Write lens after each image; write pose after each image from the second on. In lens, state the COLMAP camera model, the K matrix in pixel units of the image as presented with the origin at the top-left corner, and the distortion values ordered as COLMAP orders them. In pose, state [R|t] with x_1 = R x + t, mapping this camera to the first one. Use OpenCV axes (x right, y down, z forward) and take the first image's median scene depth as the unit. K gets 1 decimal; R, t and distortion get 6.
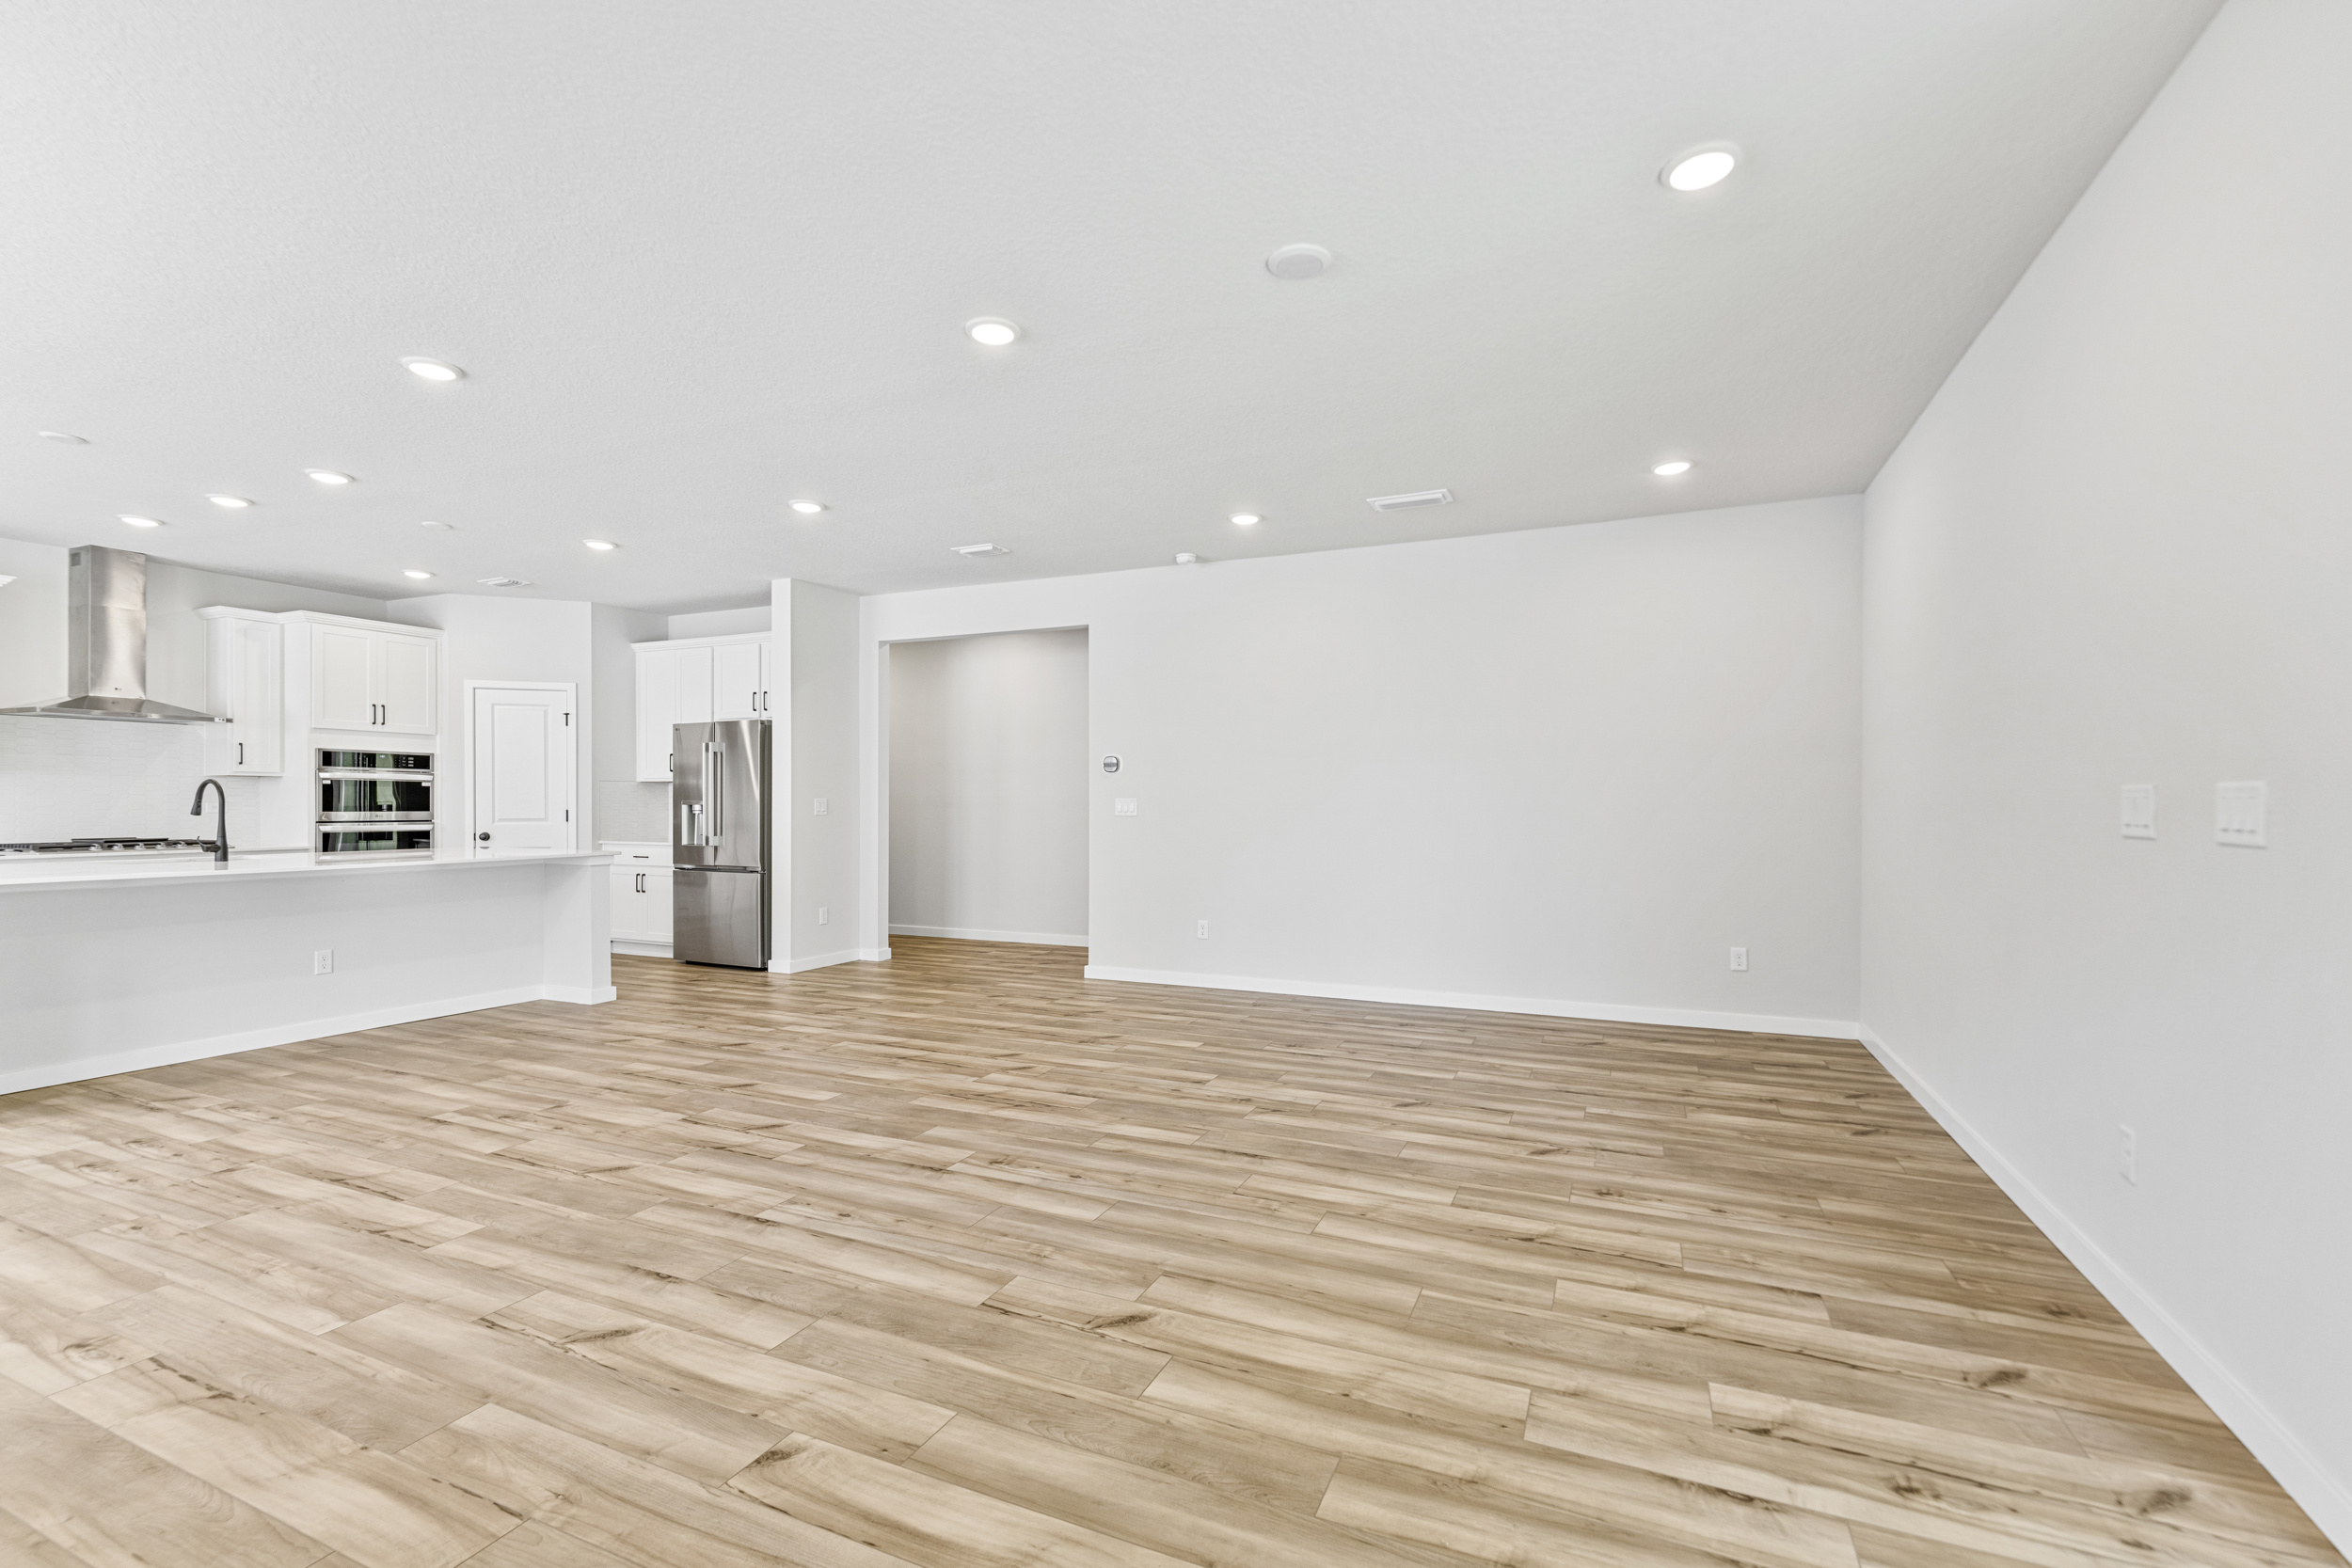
lens RADIAL K [[1050.0, 0, 1166.9], [0, 1050.0, 791.1], [0, 0, 1]] dist [-0.001130, 0.000291]
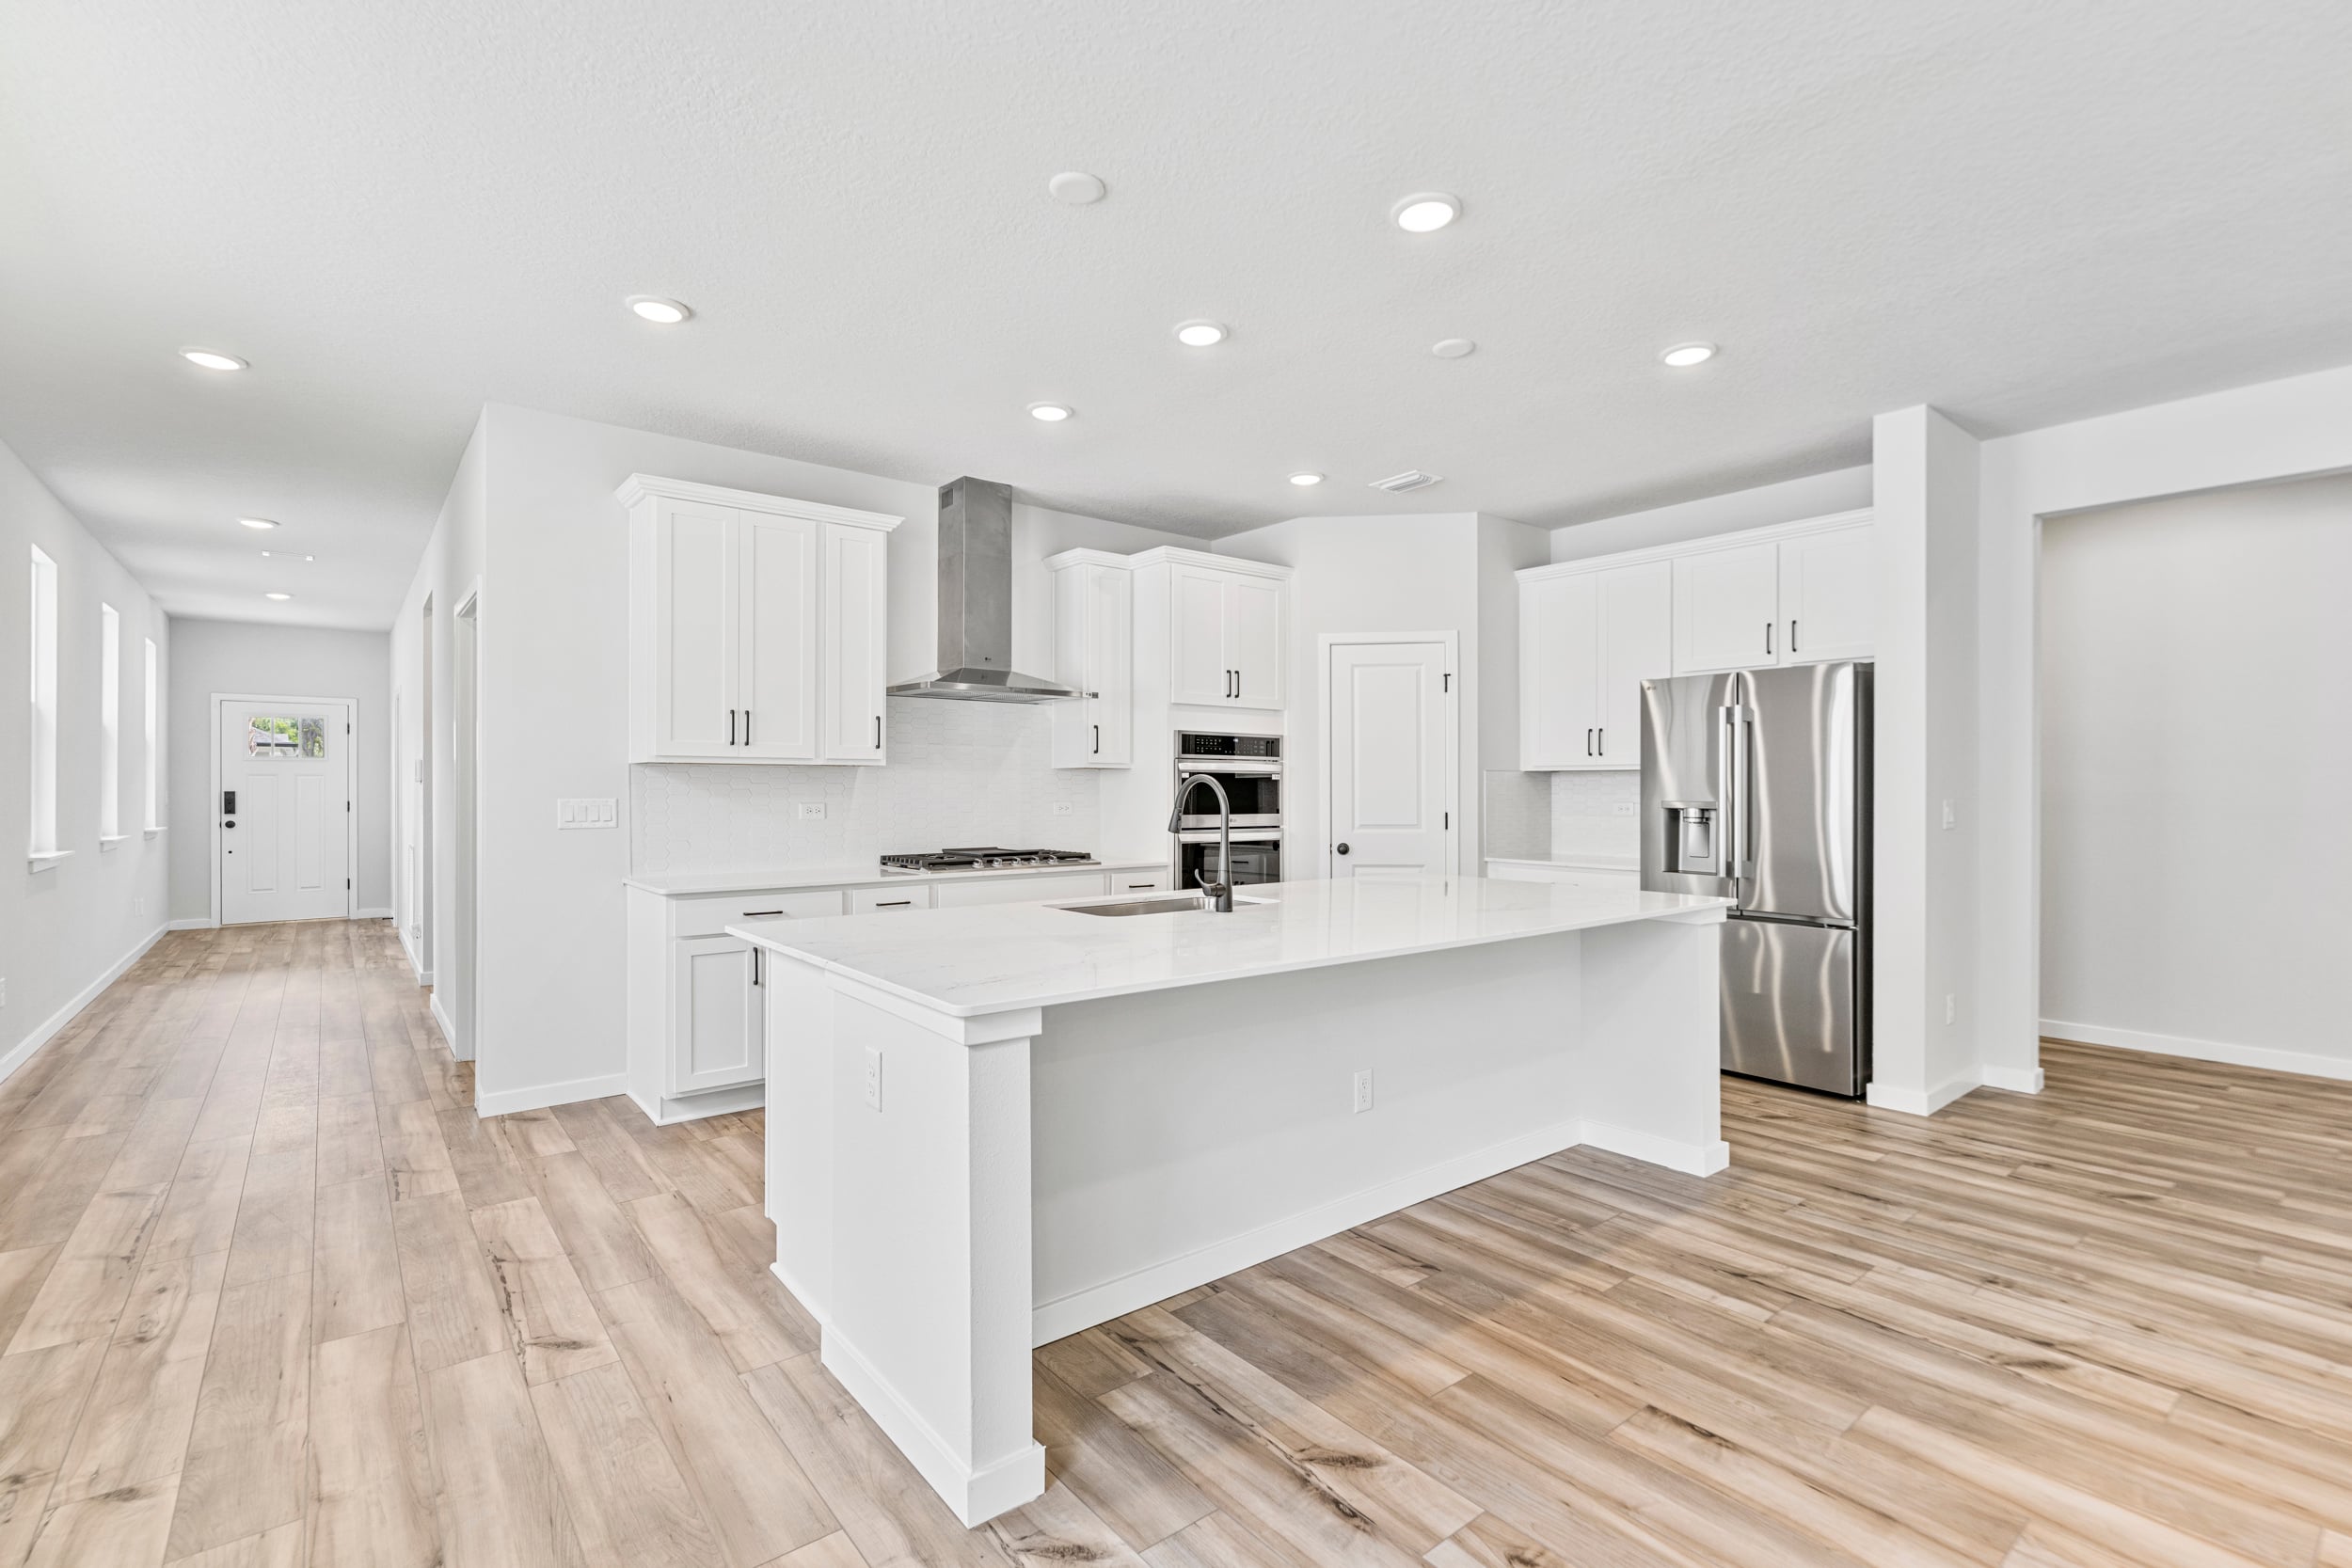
lens RADIAL K [[1056.3, 0, 1152.2], [0, 1056.3, 797.1], [0, 0, 1]] dist [-0.009772, 0.000305]
pose [[0.885981, 0.005928, -0.463684, -0.829179], [0.003943, 0.999786, 0.020315, -0.015120], [0.463705, -0.019826, 0.885768, 0.563696]]
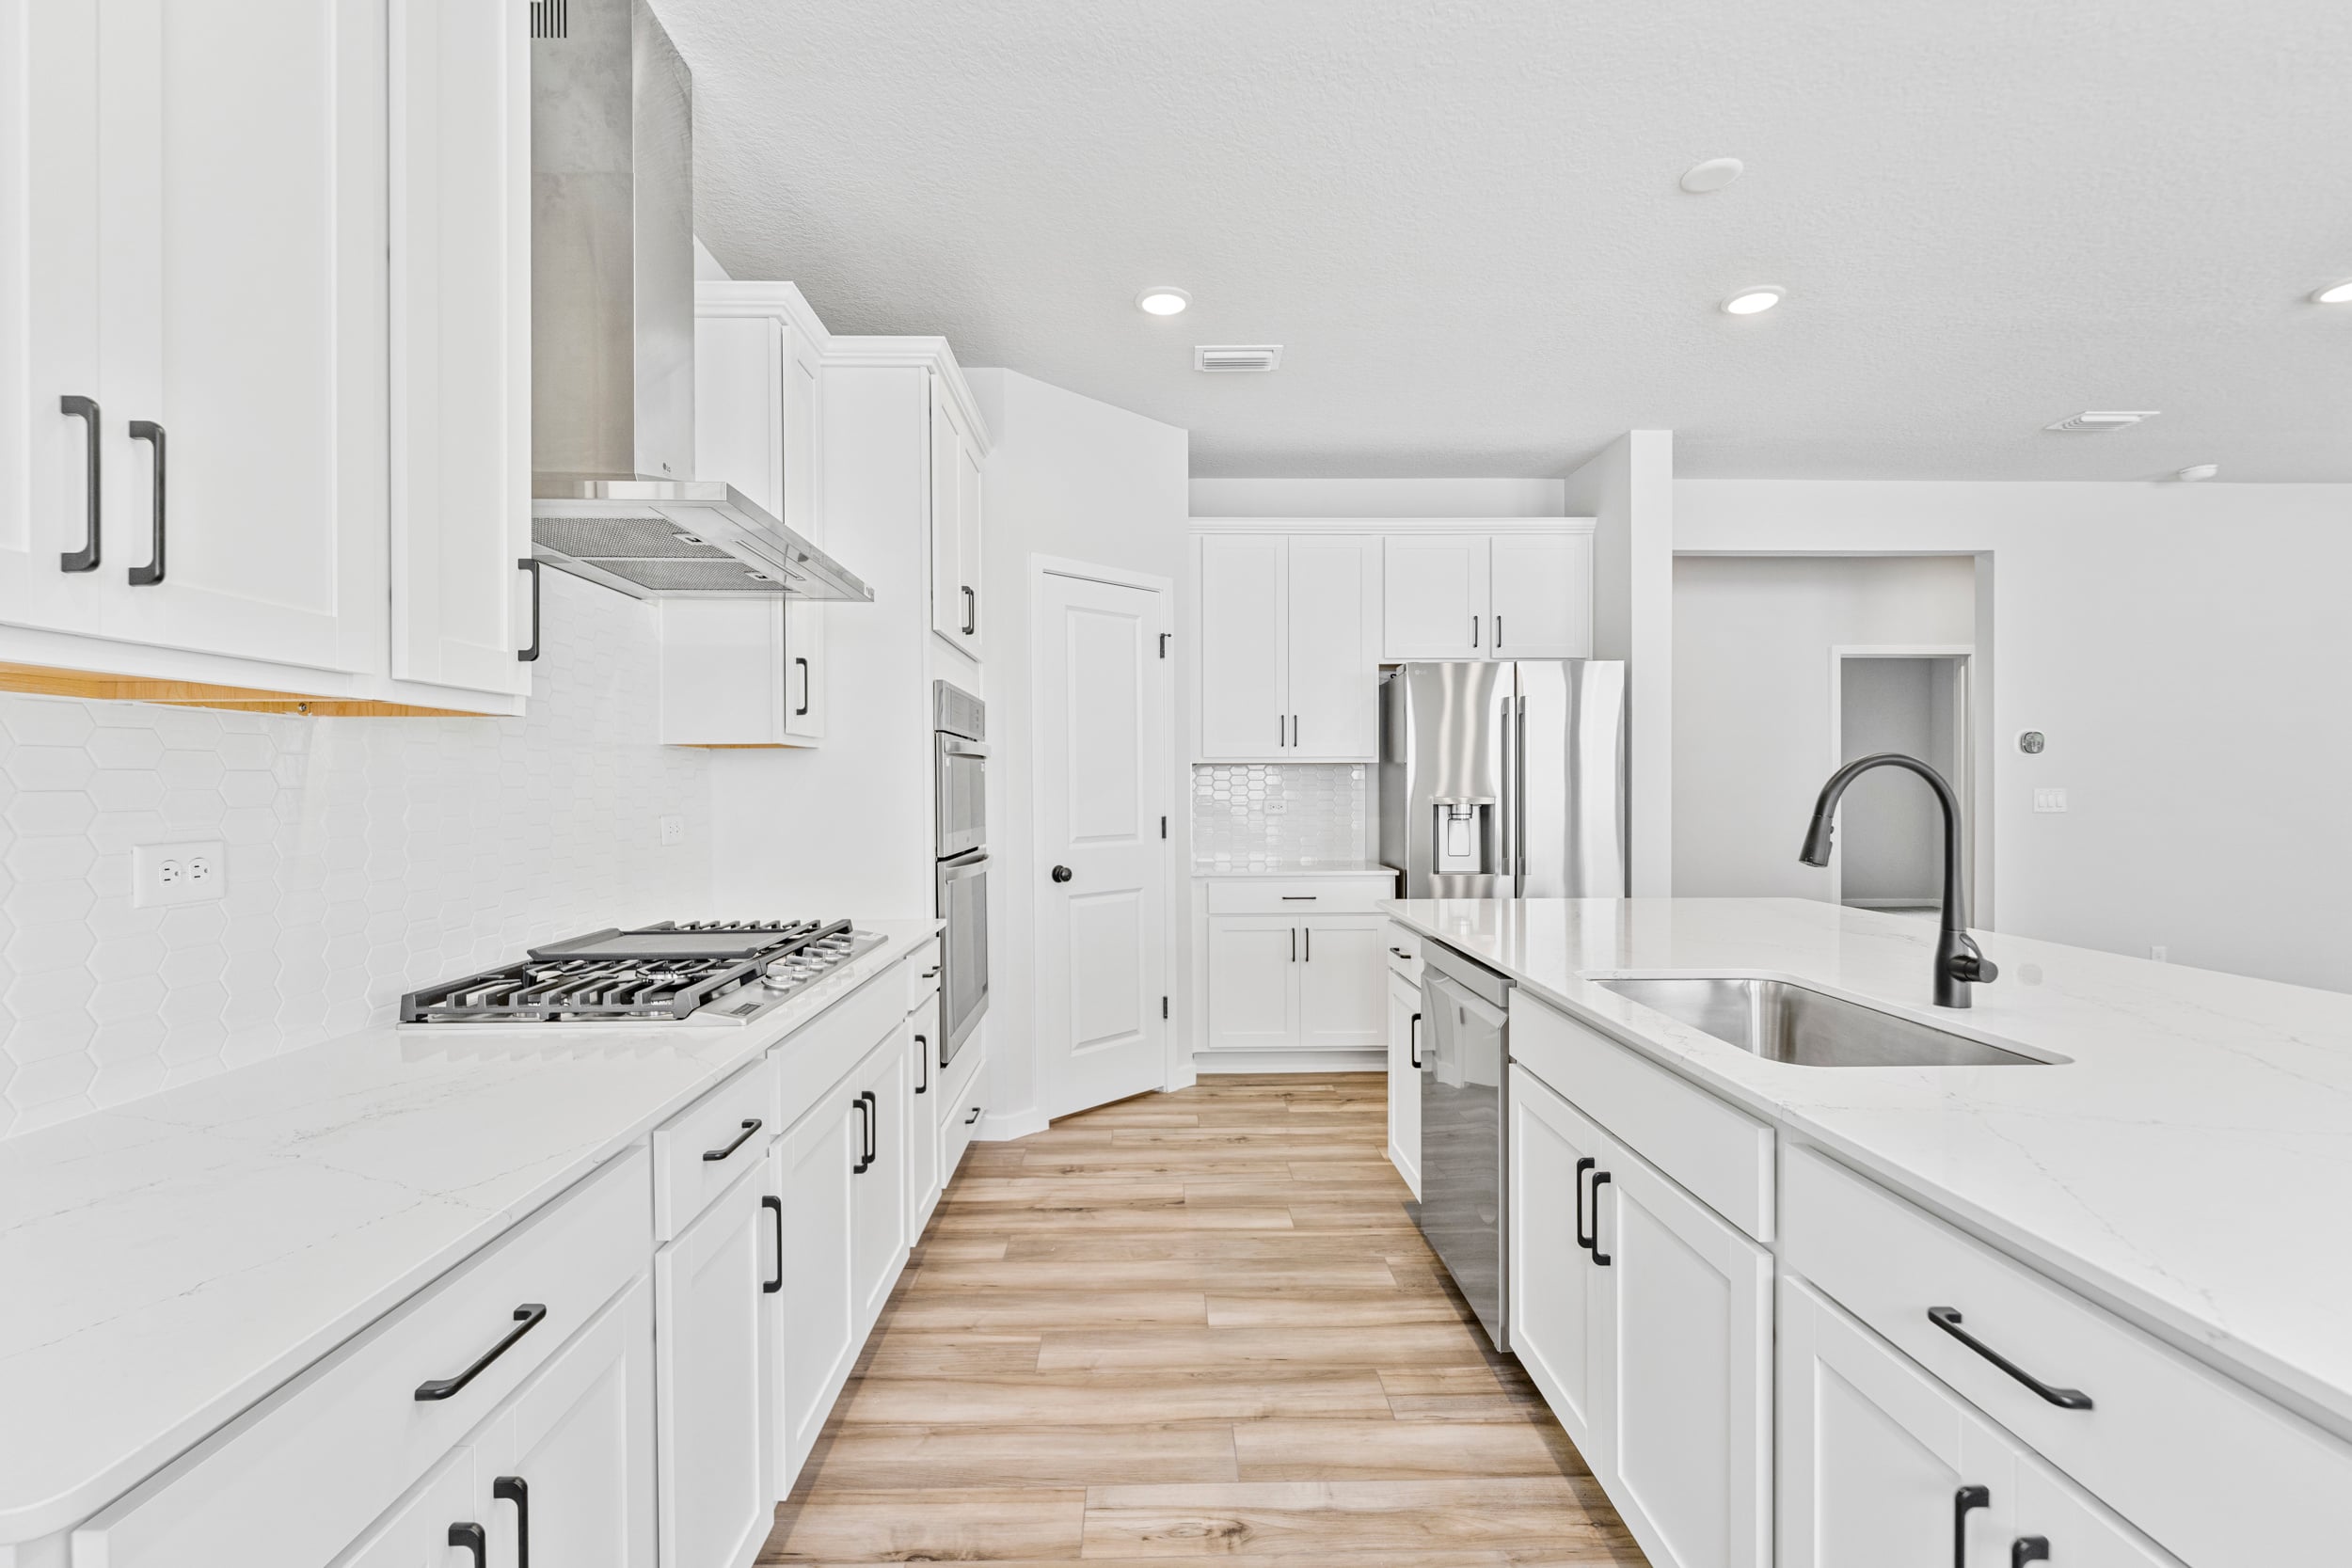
lens RADIAL K [[1050.0, 0, 1166.9], [0, 1050.0, 791.1], [0, 0, 1]] dist [-0.001130, 0.000291]
pose [[0.903203, -0.006079, 0.429170, -1.582901], [-0.001333, 0.999855, 0.016967, -0.007870], [-0.429211, -0.015896, 0.903065, 1.027041]]
